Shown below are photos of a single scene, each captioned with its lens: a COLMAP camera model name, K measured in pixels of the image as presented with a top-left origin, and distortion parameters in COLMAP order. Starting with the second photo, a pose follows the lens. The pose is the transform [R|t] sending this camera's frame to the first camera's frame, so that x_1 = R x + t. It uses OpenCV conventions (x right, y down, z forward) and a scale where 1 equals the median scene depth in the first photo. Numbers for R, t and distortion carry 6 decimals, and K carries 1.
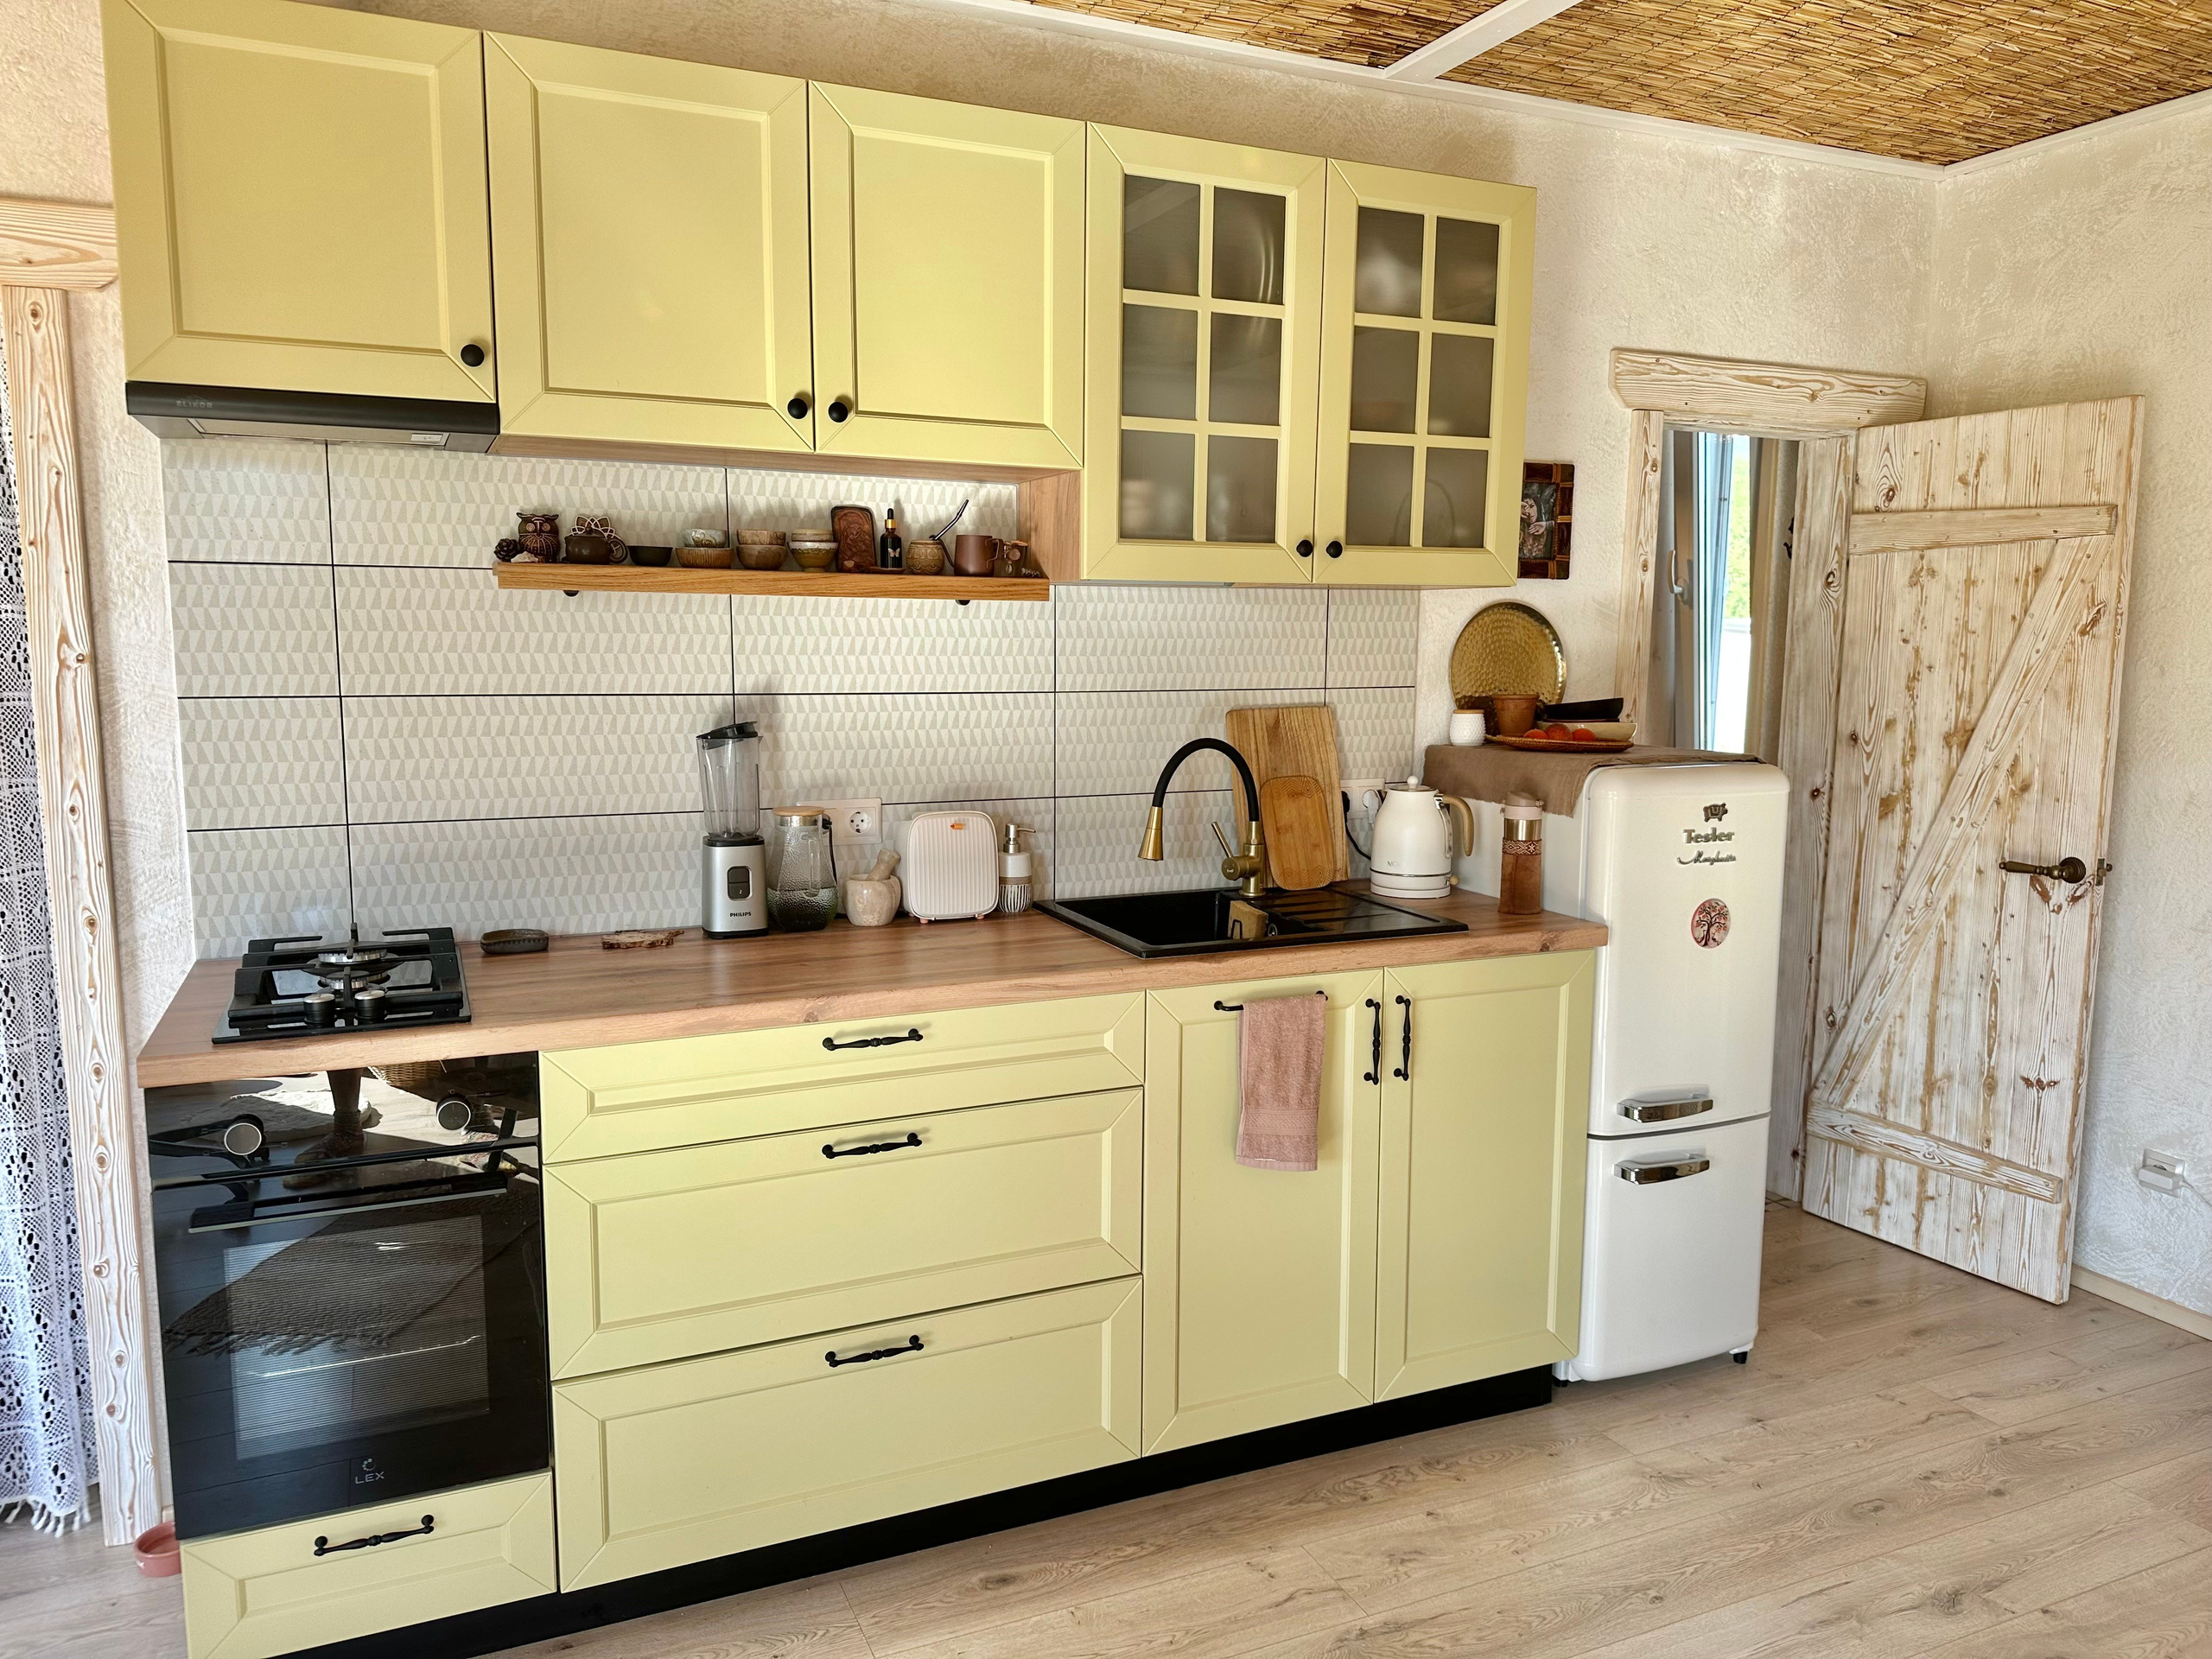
lens RADIAL K [[1562.1, 0, 1118.9], [0, 1562.1, 847.4], [0, 0, 1]] dist [0.024933, -0.038268]
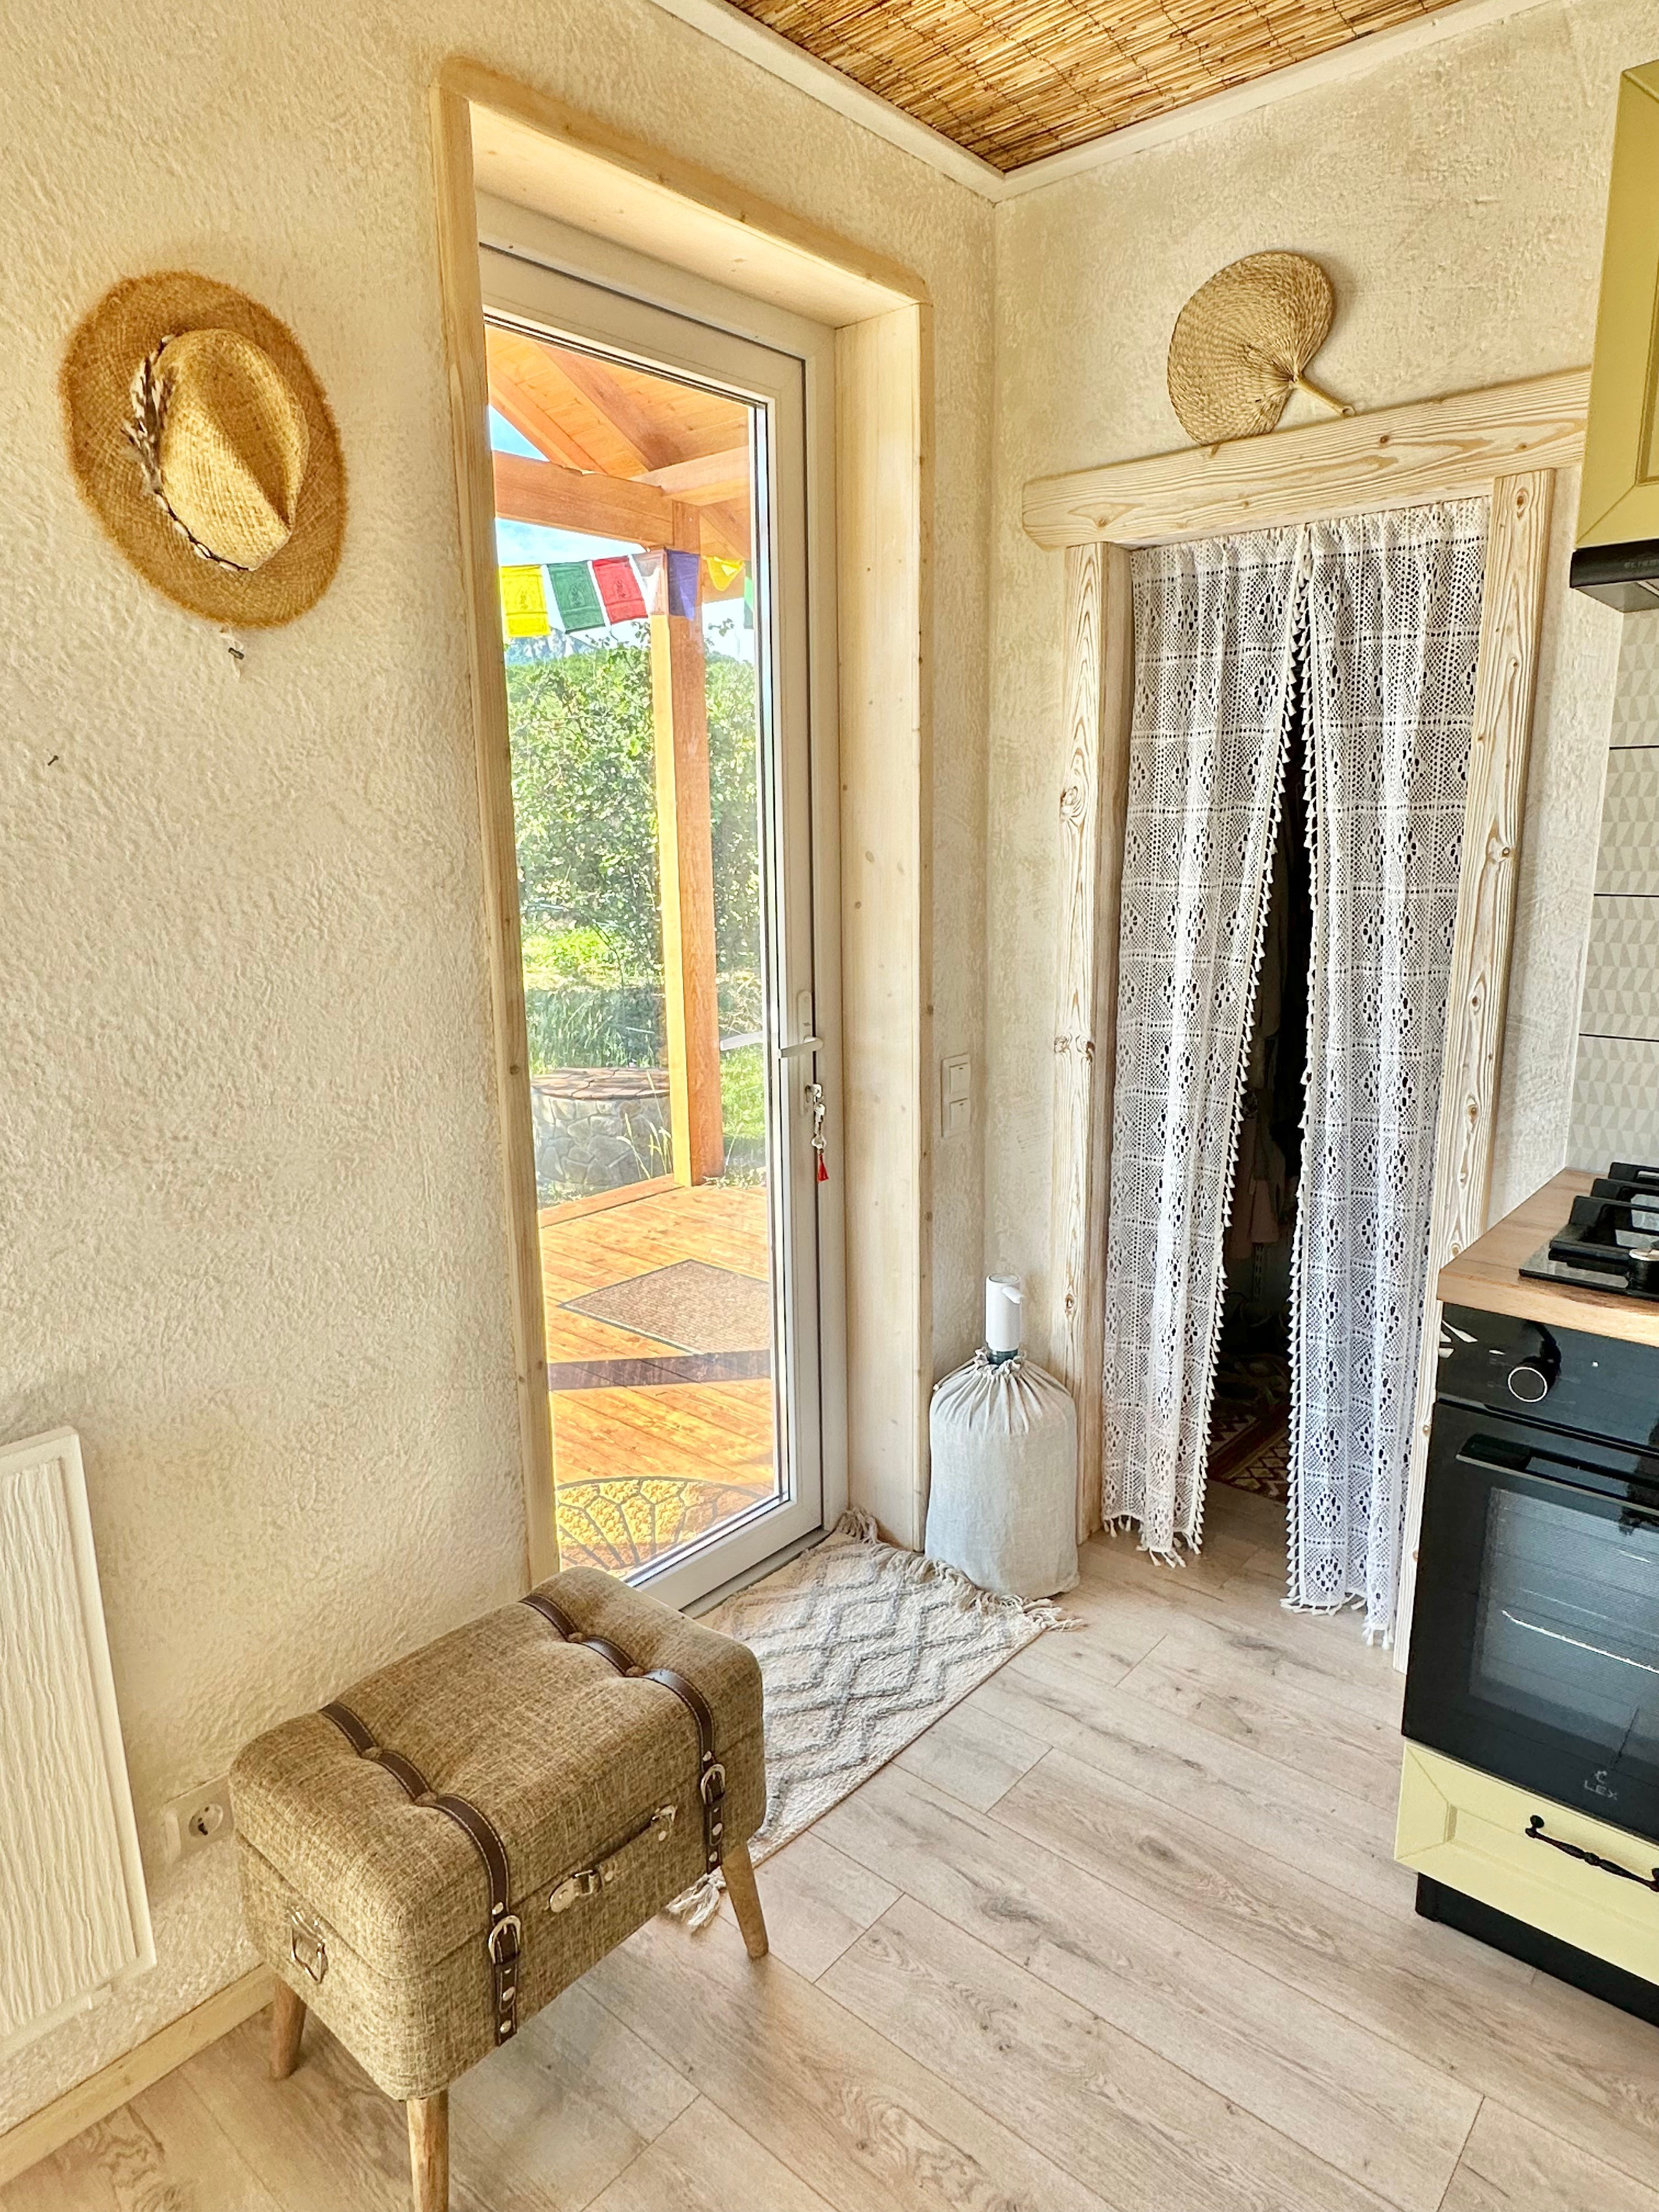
lens RADIAL K [[1339.4, 0, 840.0], [0, 1339.4, 1107.4], [0, 0, 1]] dist [-0.001440, 0.001274]
pose [[0.424502, 0.179264, -0.887503, -0.035899], [-0.106425, 0.983288, 0.147707, -0.028278], [0.899151, 0.031751, 0.436486, 0.169292]]
